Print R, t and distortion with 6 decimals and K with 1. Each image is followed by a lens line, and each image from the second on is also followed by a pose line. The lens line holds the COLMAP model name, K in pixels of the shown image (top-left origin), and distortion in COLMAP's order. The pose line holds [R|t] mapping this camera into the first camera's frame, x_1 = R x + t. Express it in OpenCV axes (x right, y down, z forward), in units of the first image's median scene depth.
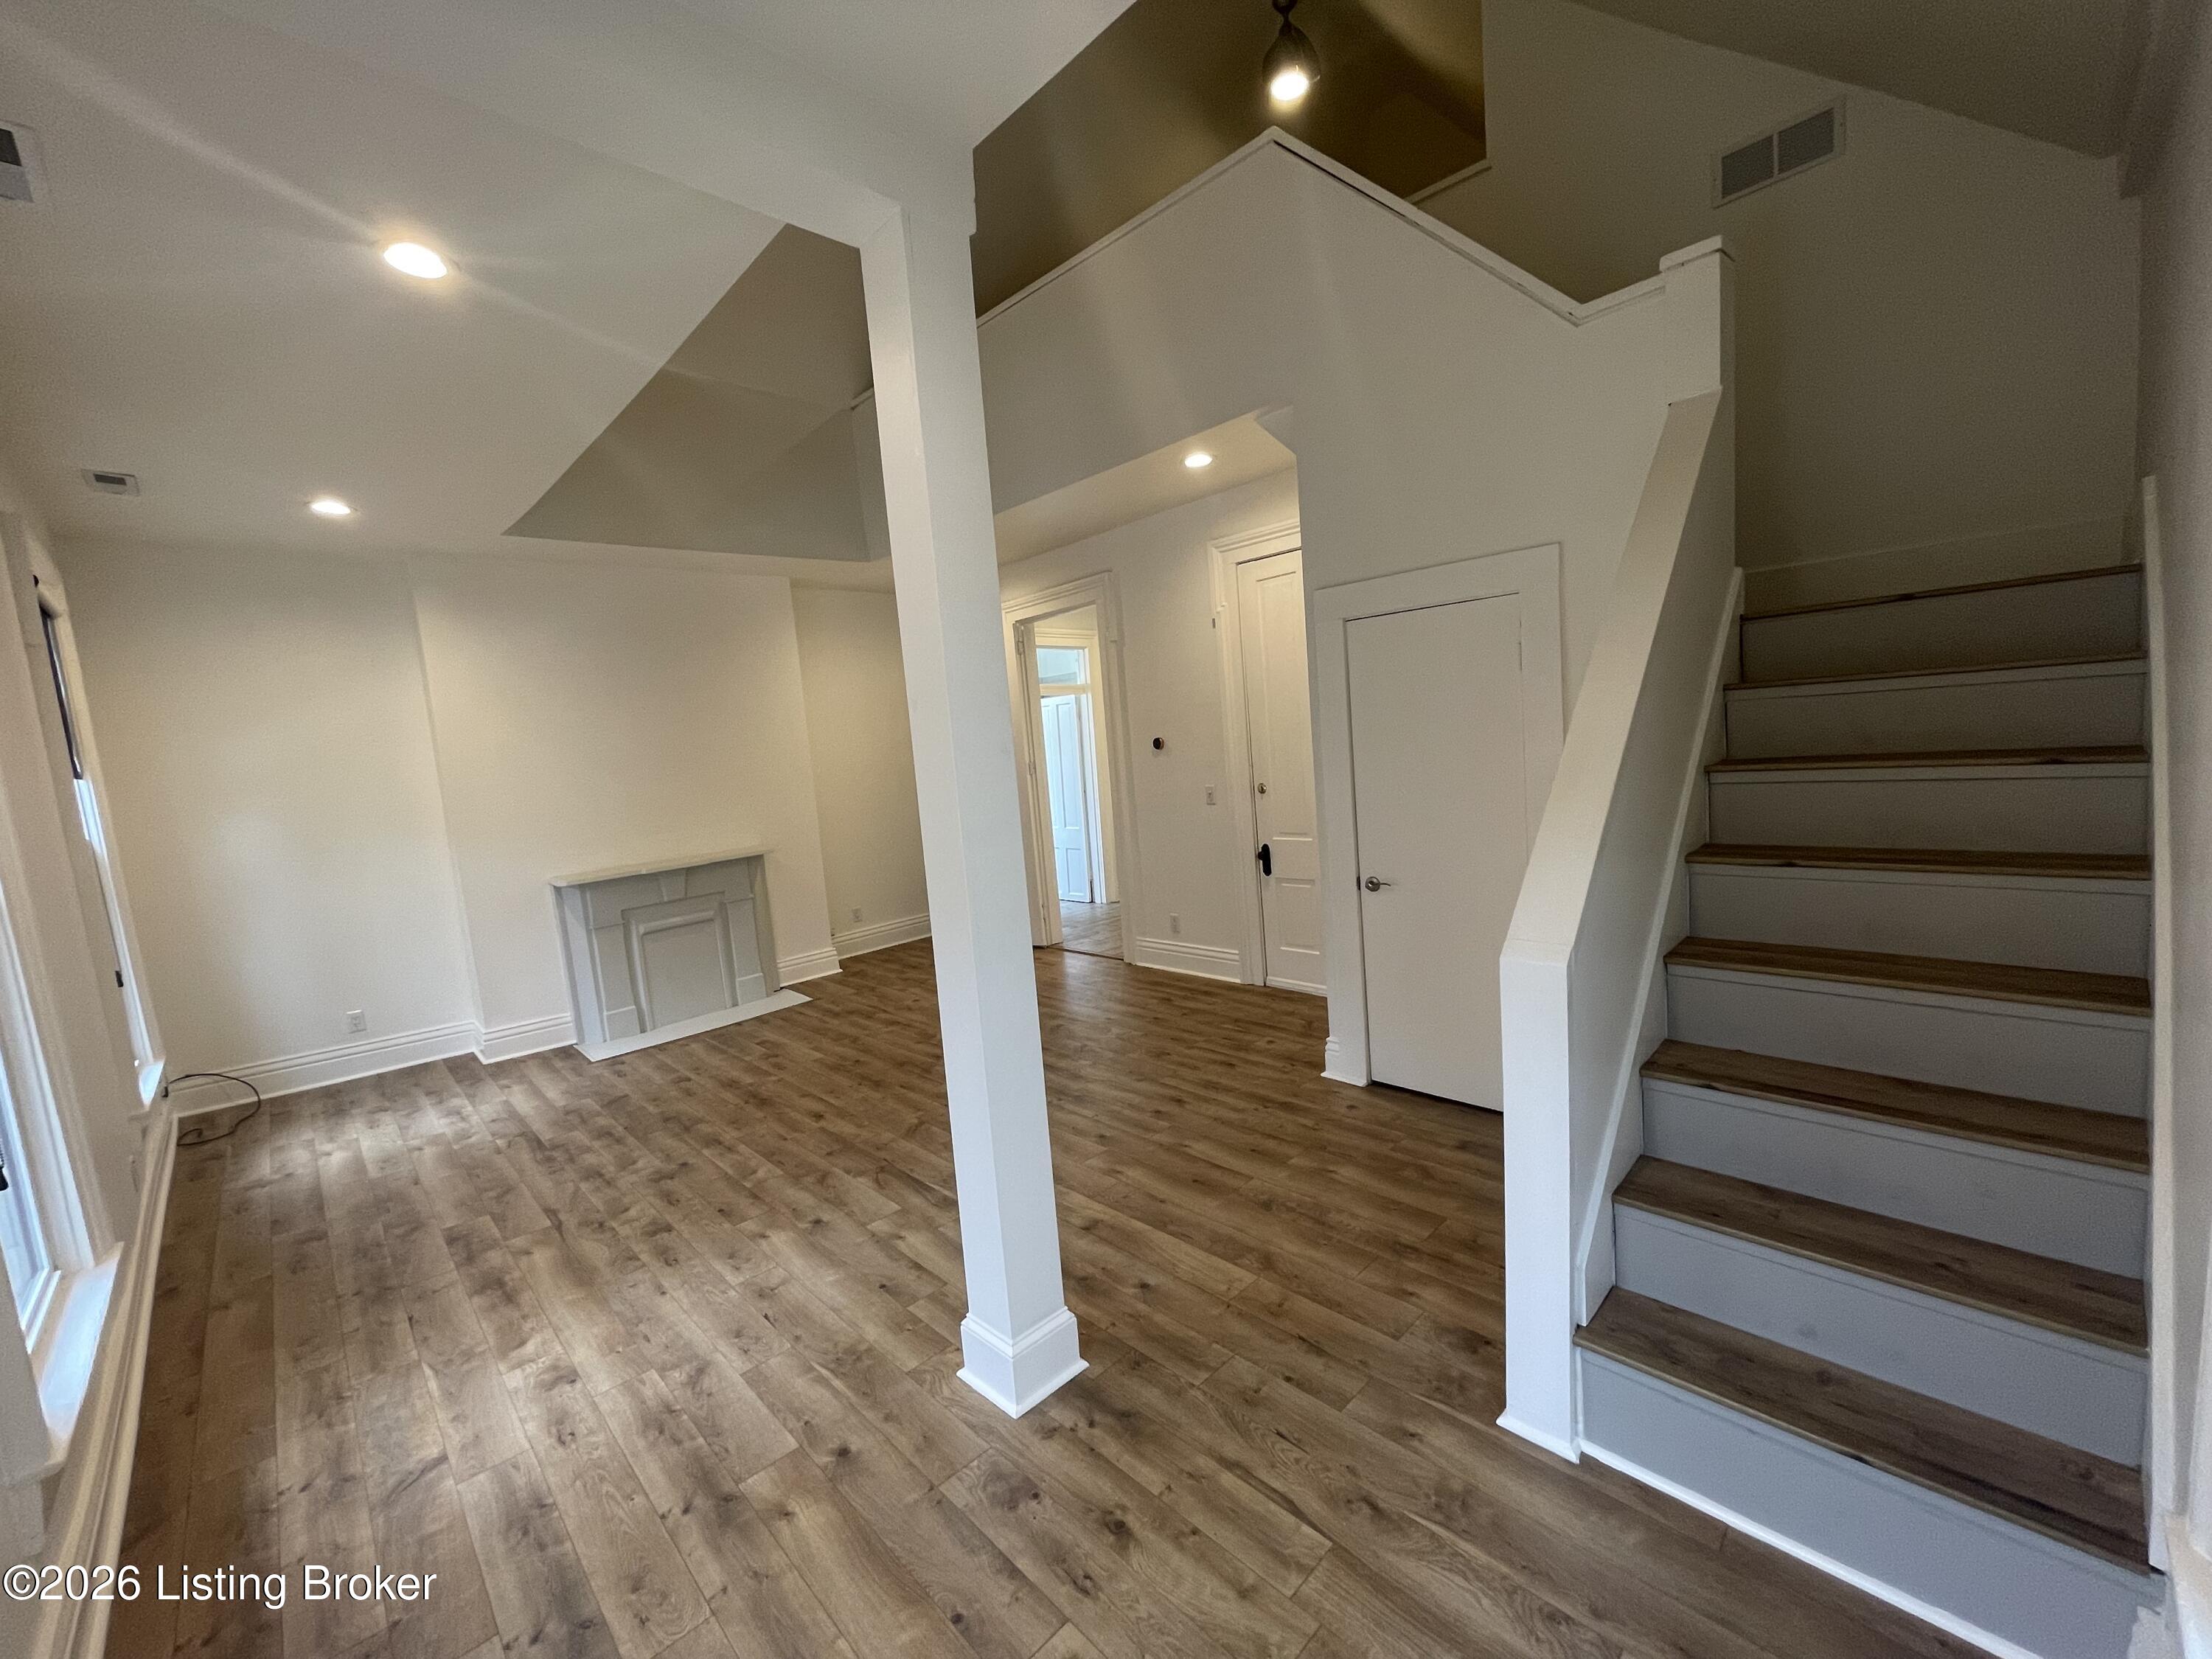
lens RADIAL K [[902.8, 0, 1106.0], [0, 902.8, 829.5], [0, 0, 1]] dist [-0.011263, 0.012662]
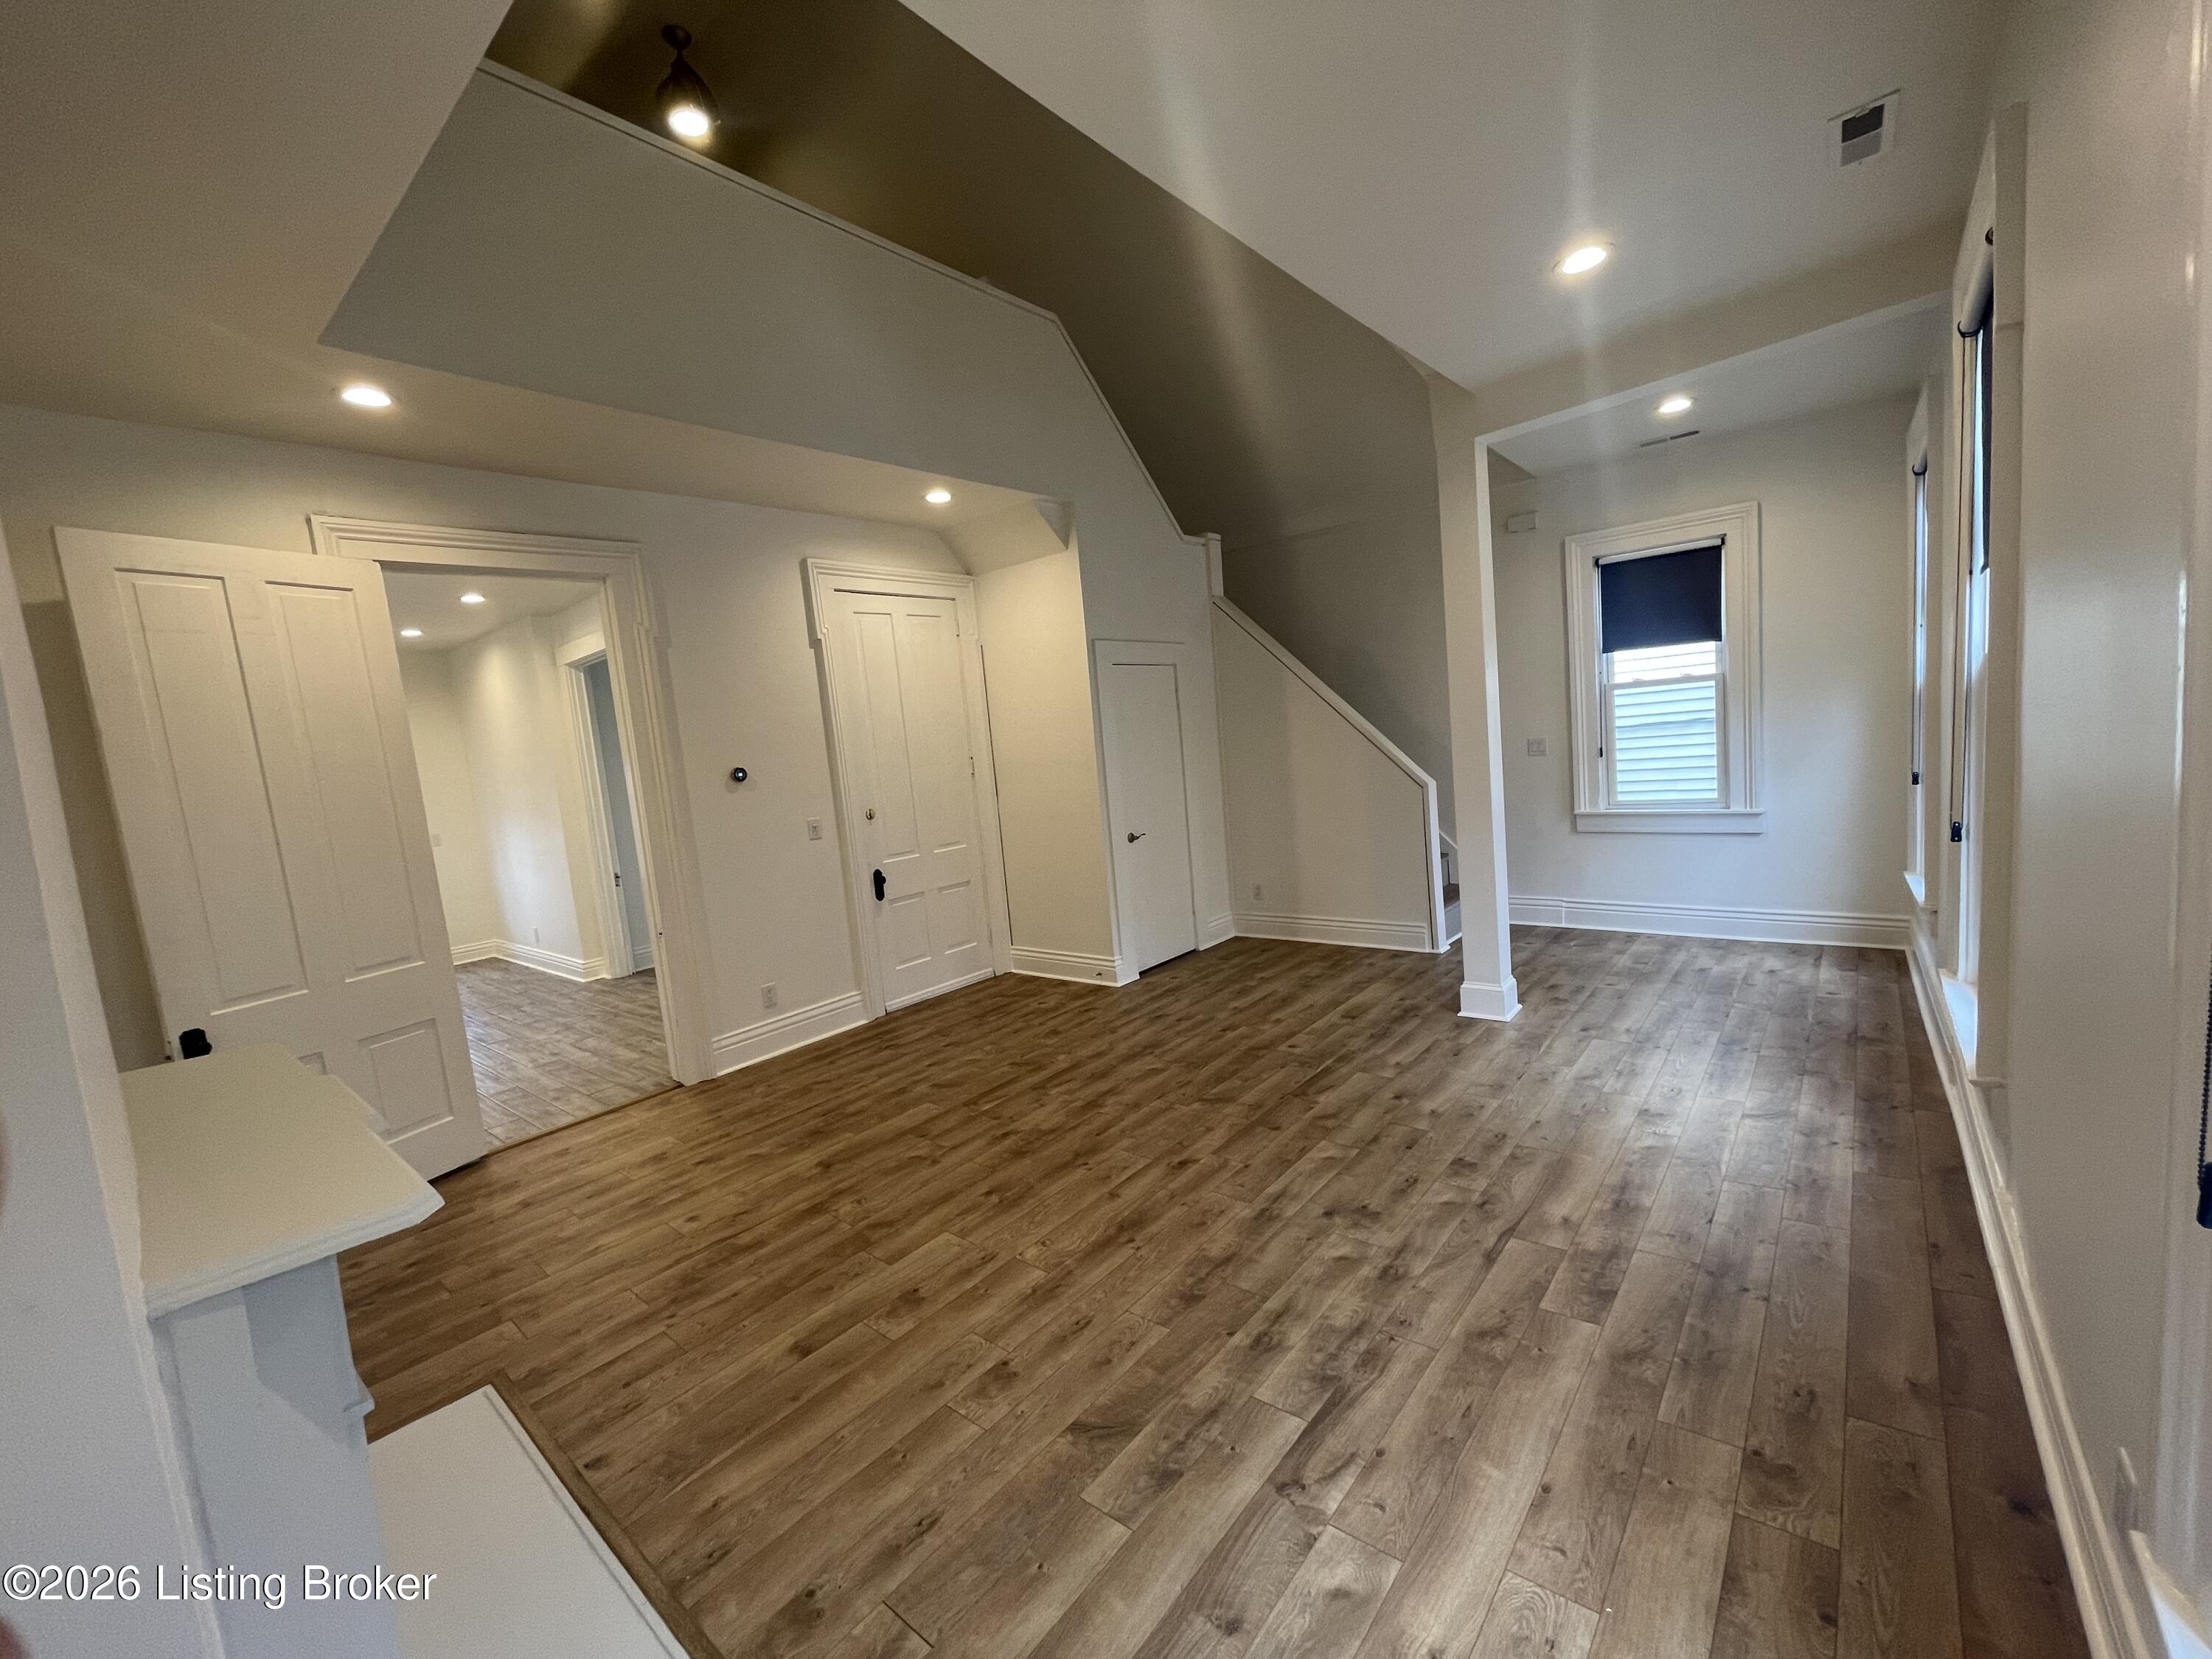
lens RADIAL K [[889.6, 0, 1099.6], [0, 889.6, 829.4], [0, 0, 1]] dist [-0.010911, 0.006208]
pose [[-0.091506, -0.007745, 0.995774, -1.176730], [0.208587, 0.977637, 0.026772, -0.003350], [-0.973714, 0.210155, -0.087845, 1.171440]]
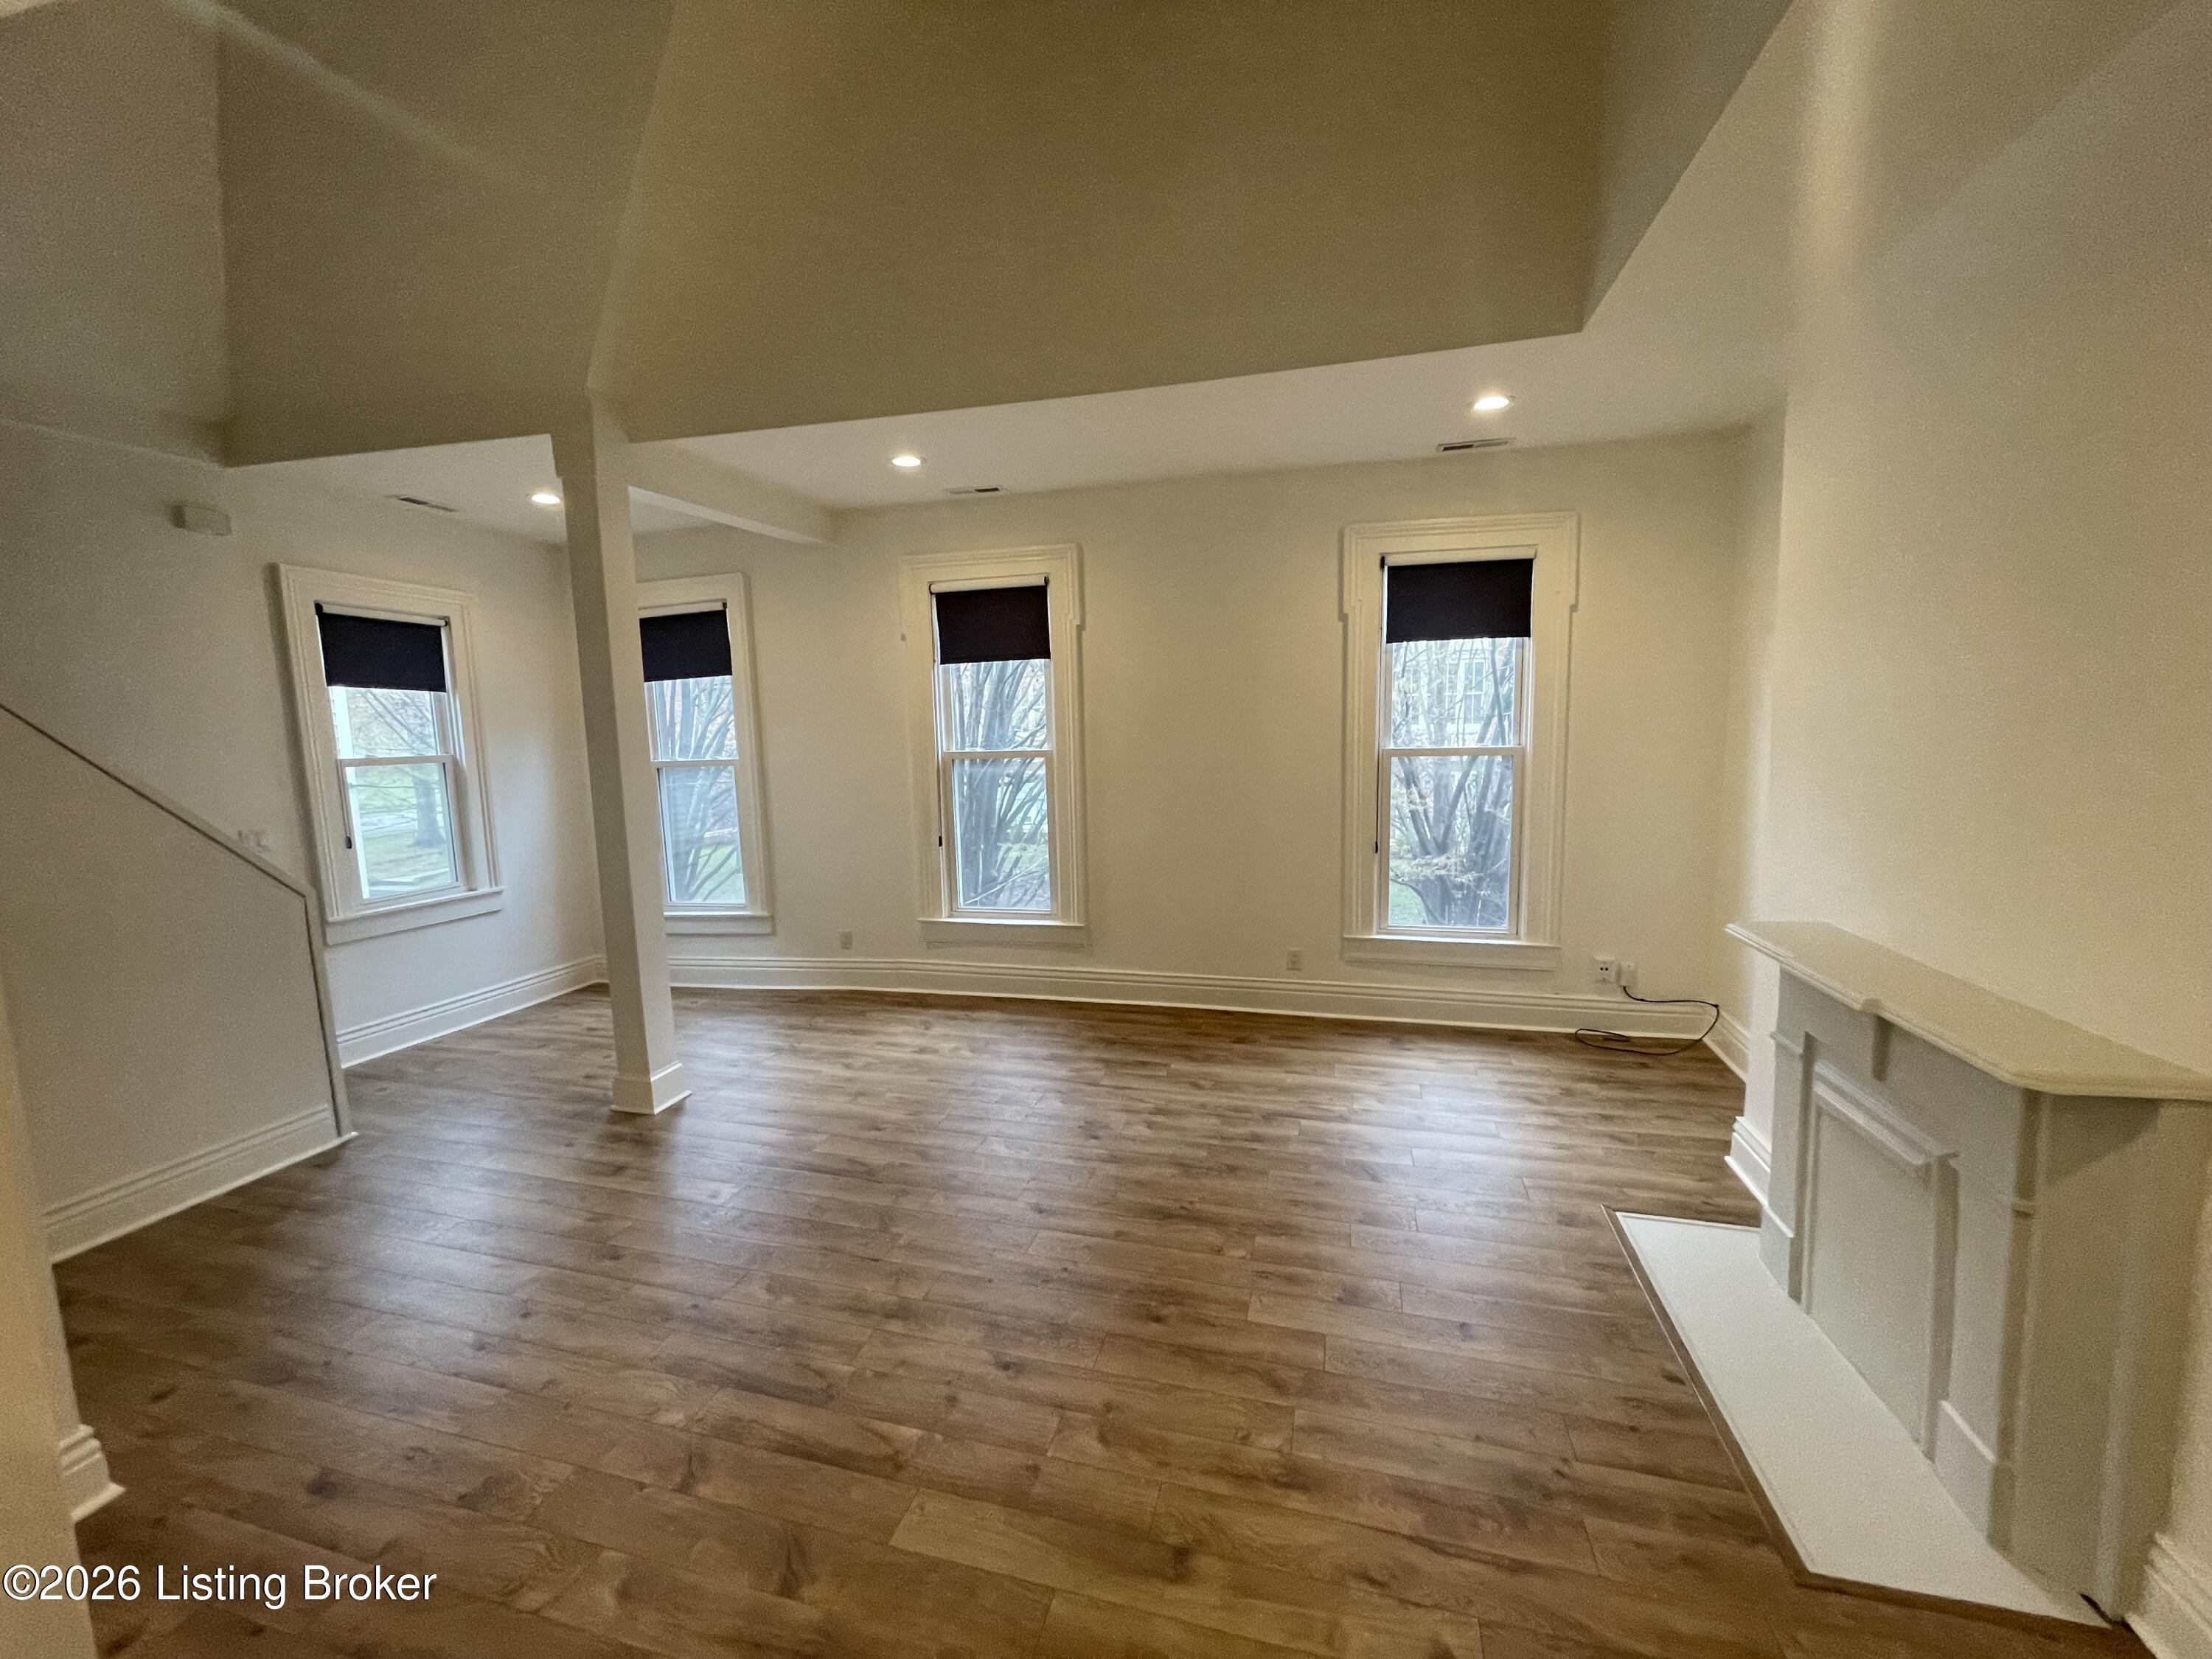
lens RADIAL K [[889.6, 0, 1099.6], [0, 889.6, 829.4], [0, 0, 1]] dist [-0.010911, 0.006208]
pose [[-0.853272, 0.160319, -0.496210, -0.040388], [0.035606, 0.967259, 0.251280, -0.200459], [0.520249, 0.196742, -0.831044, 1.729800]]
